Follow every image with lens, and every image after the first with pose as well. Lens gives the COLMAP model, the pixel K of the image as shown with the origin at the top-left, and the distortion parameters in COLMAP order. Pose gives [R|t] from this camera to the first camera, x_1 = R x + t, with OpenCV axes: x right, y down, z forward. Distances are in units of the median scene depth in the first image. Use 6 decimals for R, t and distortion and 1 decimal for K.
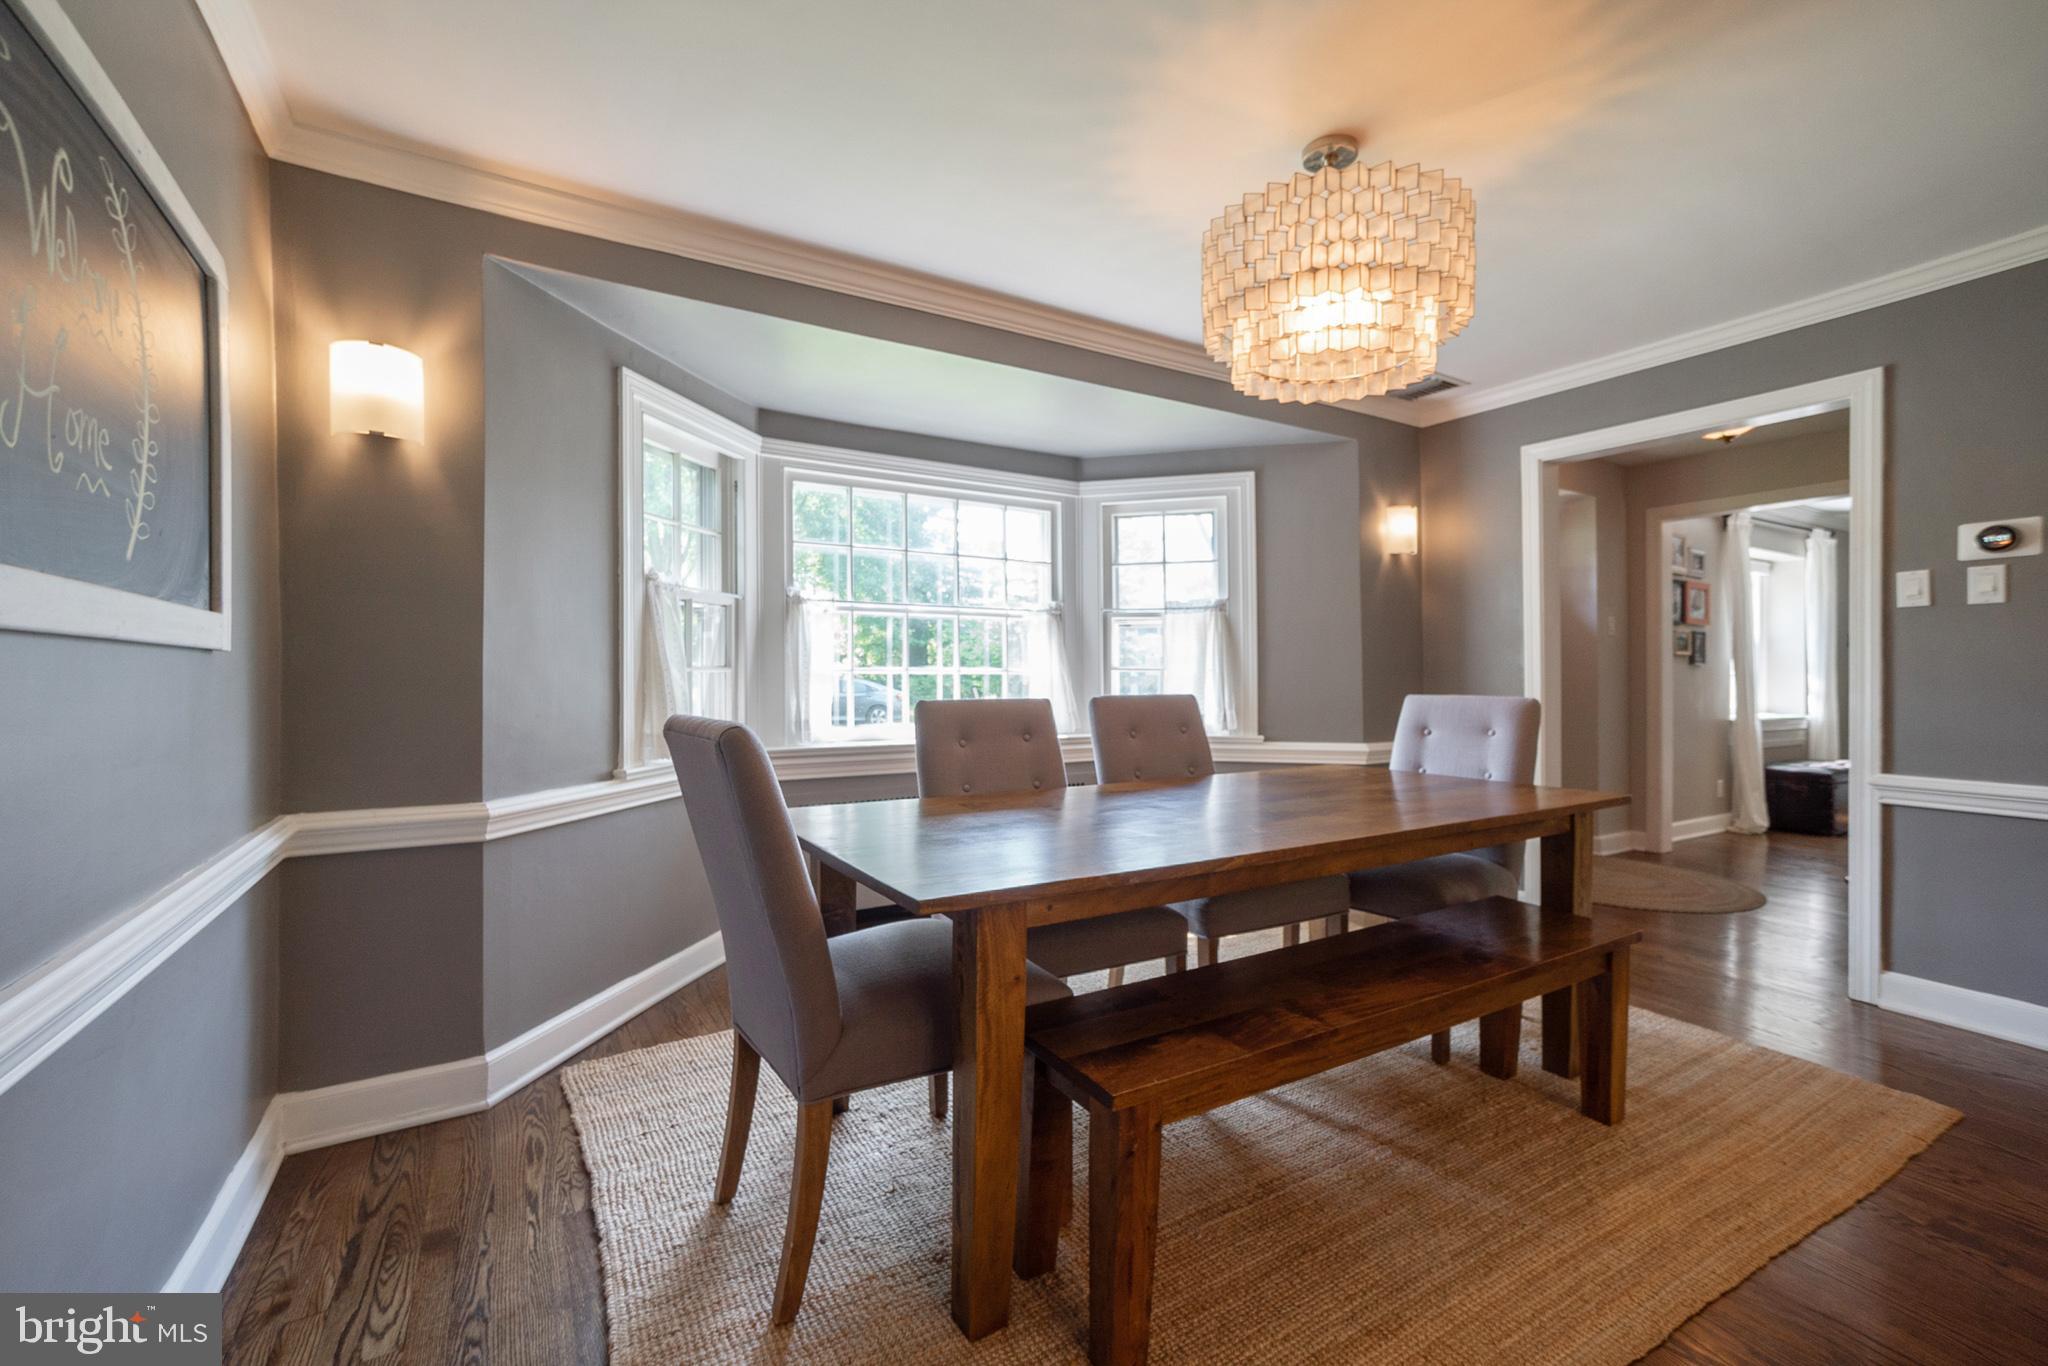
lens RADIAL K [[840.3, 0, 1031.9], [0, 840.3, 666.7], [0, 0, 1]] dist [0.001017, 0.000103]
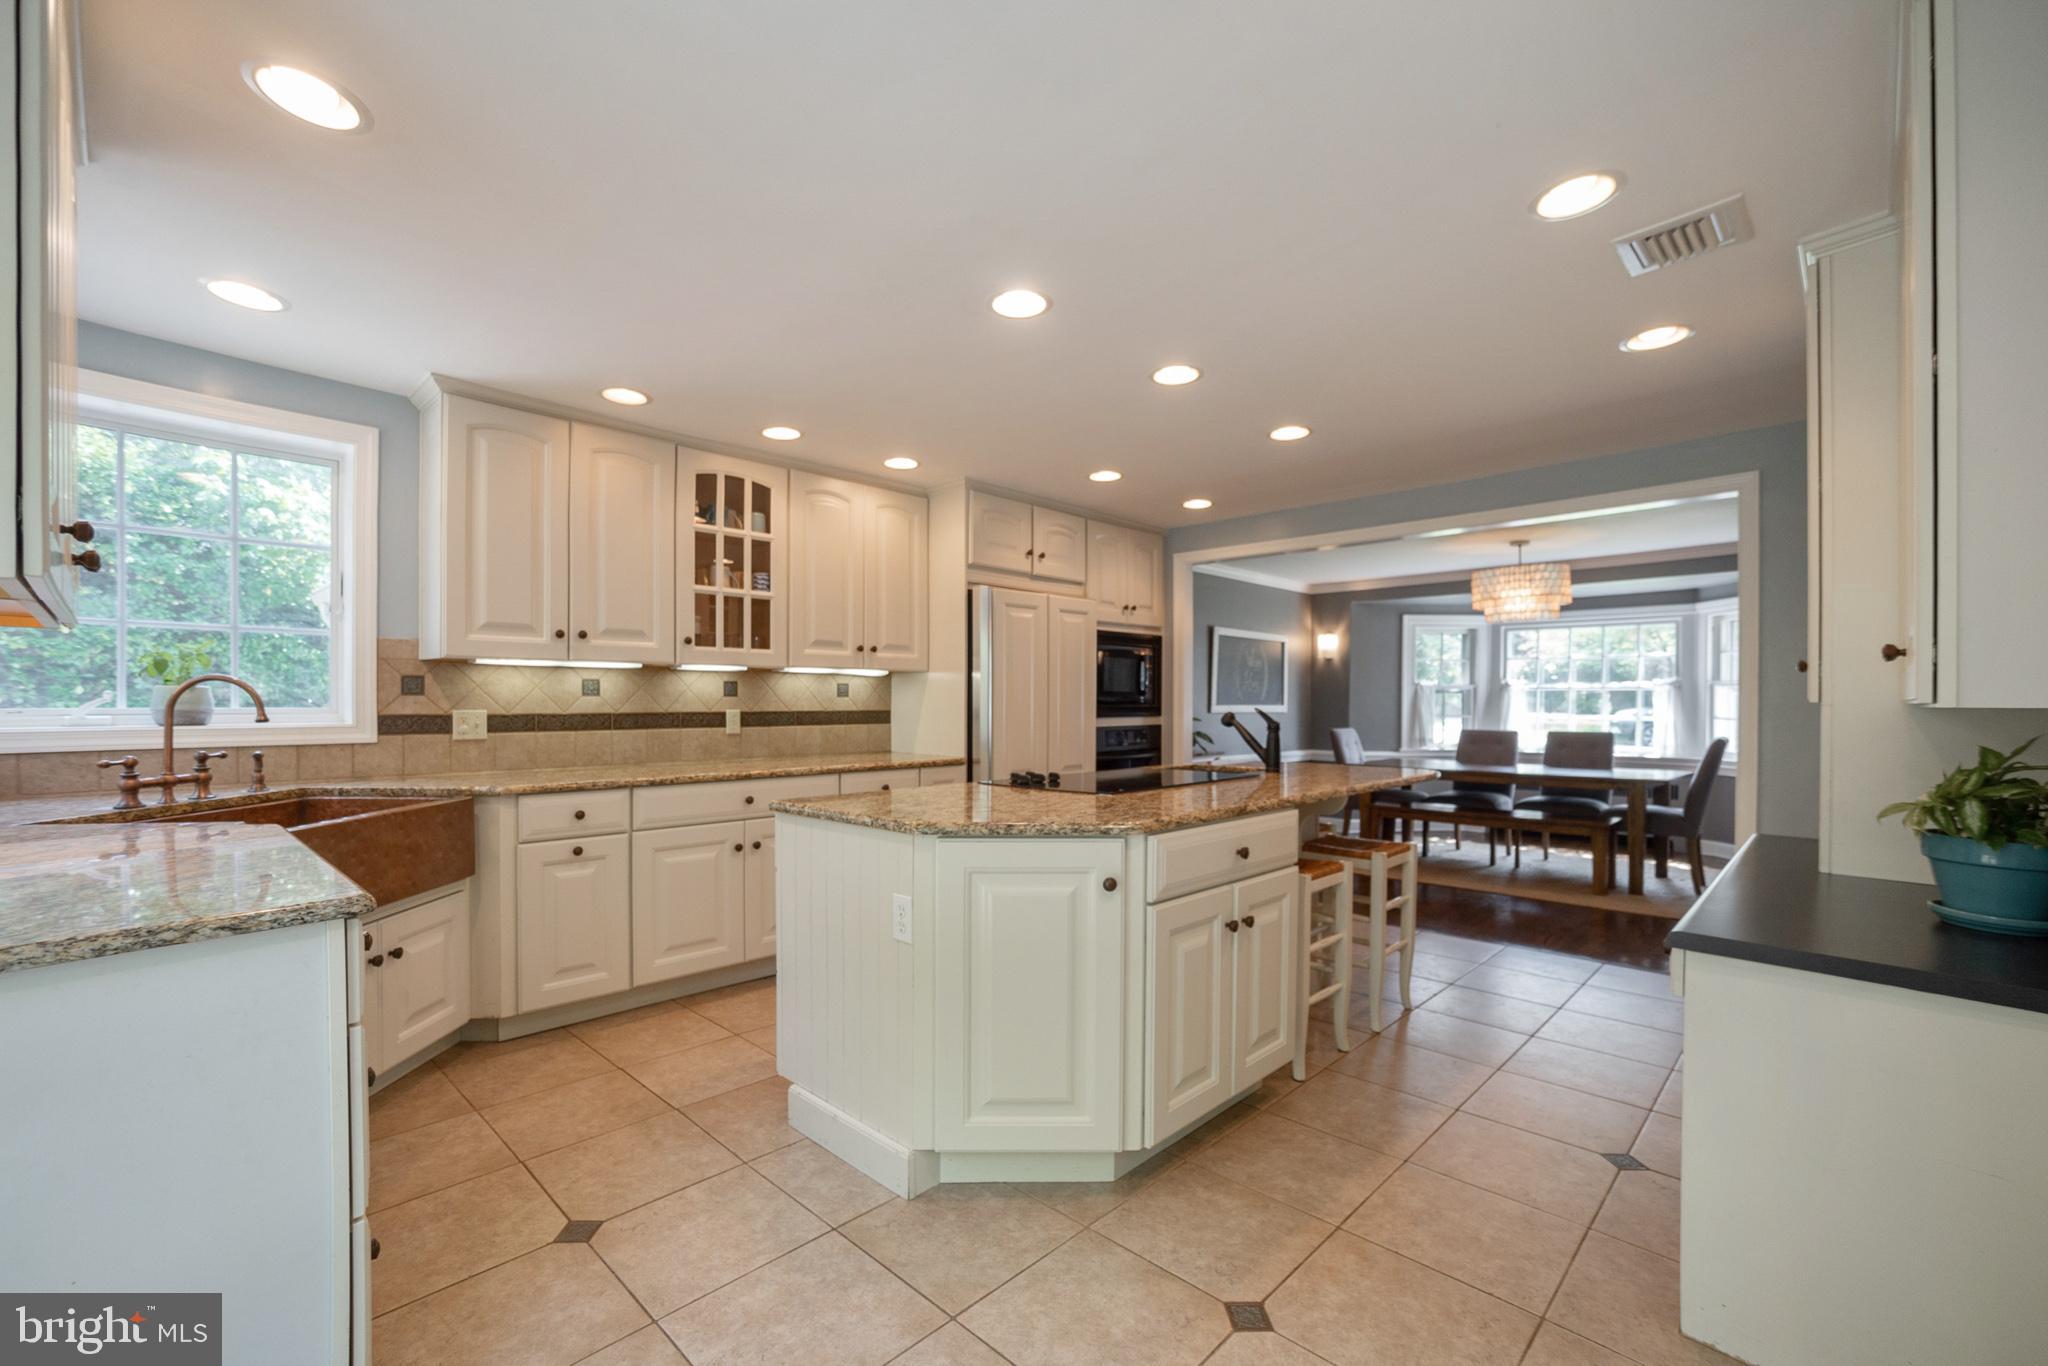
lens RADIAL K [[857.5, 0, 1027.6], [0, 857.5, 758.0], [0, 0, 1]] dist [0.000588, 0.000049]
pose [[0.237474, 0.060092, -0.969533, 2.189662], [-0.005371, 0.998151, 0.060551, -0.024331], [0.971379, -0.009172, 0.237358, -1.040329]]
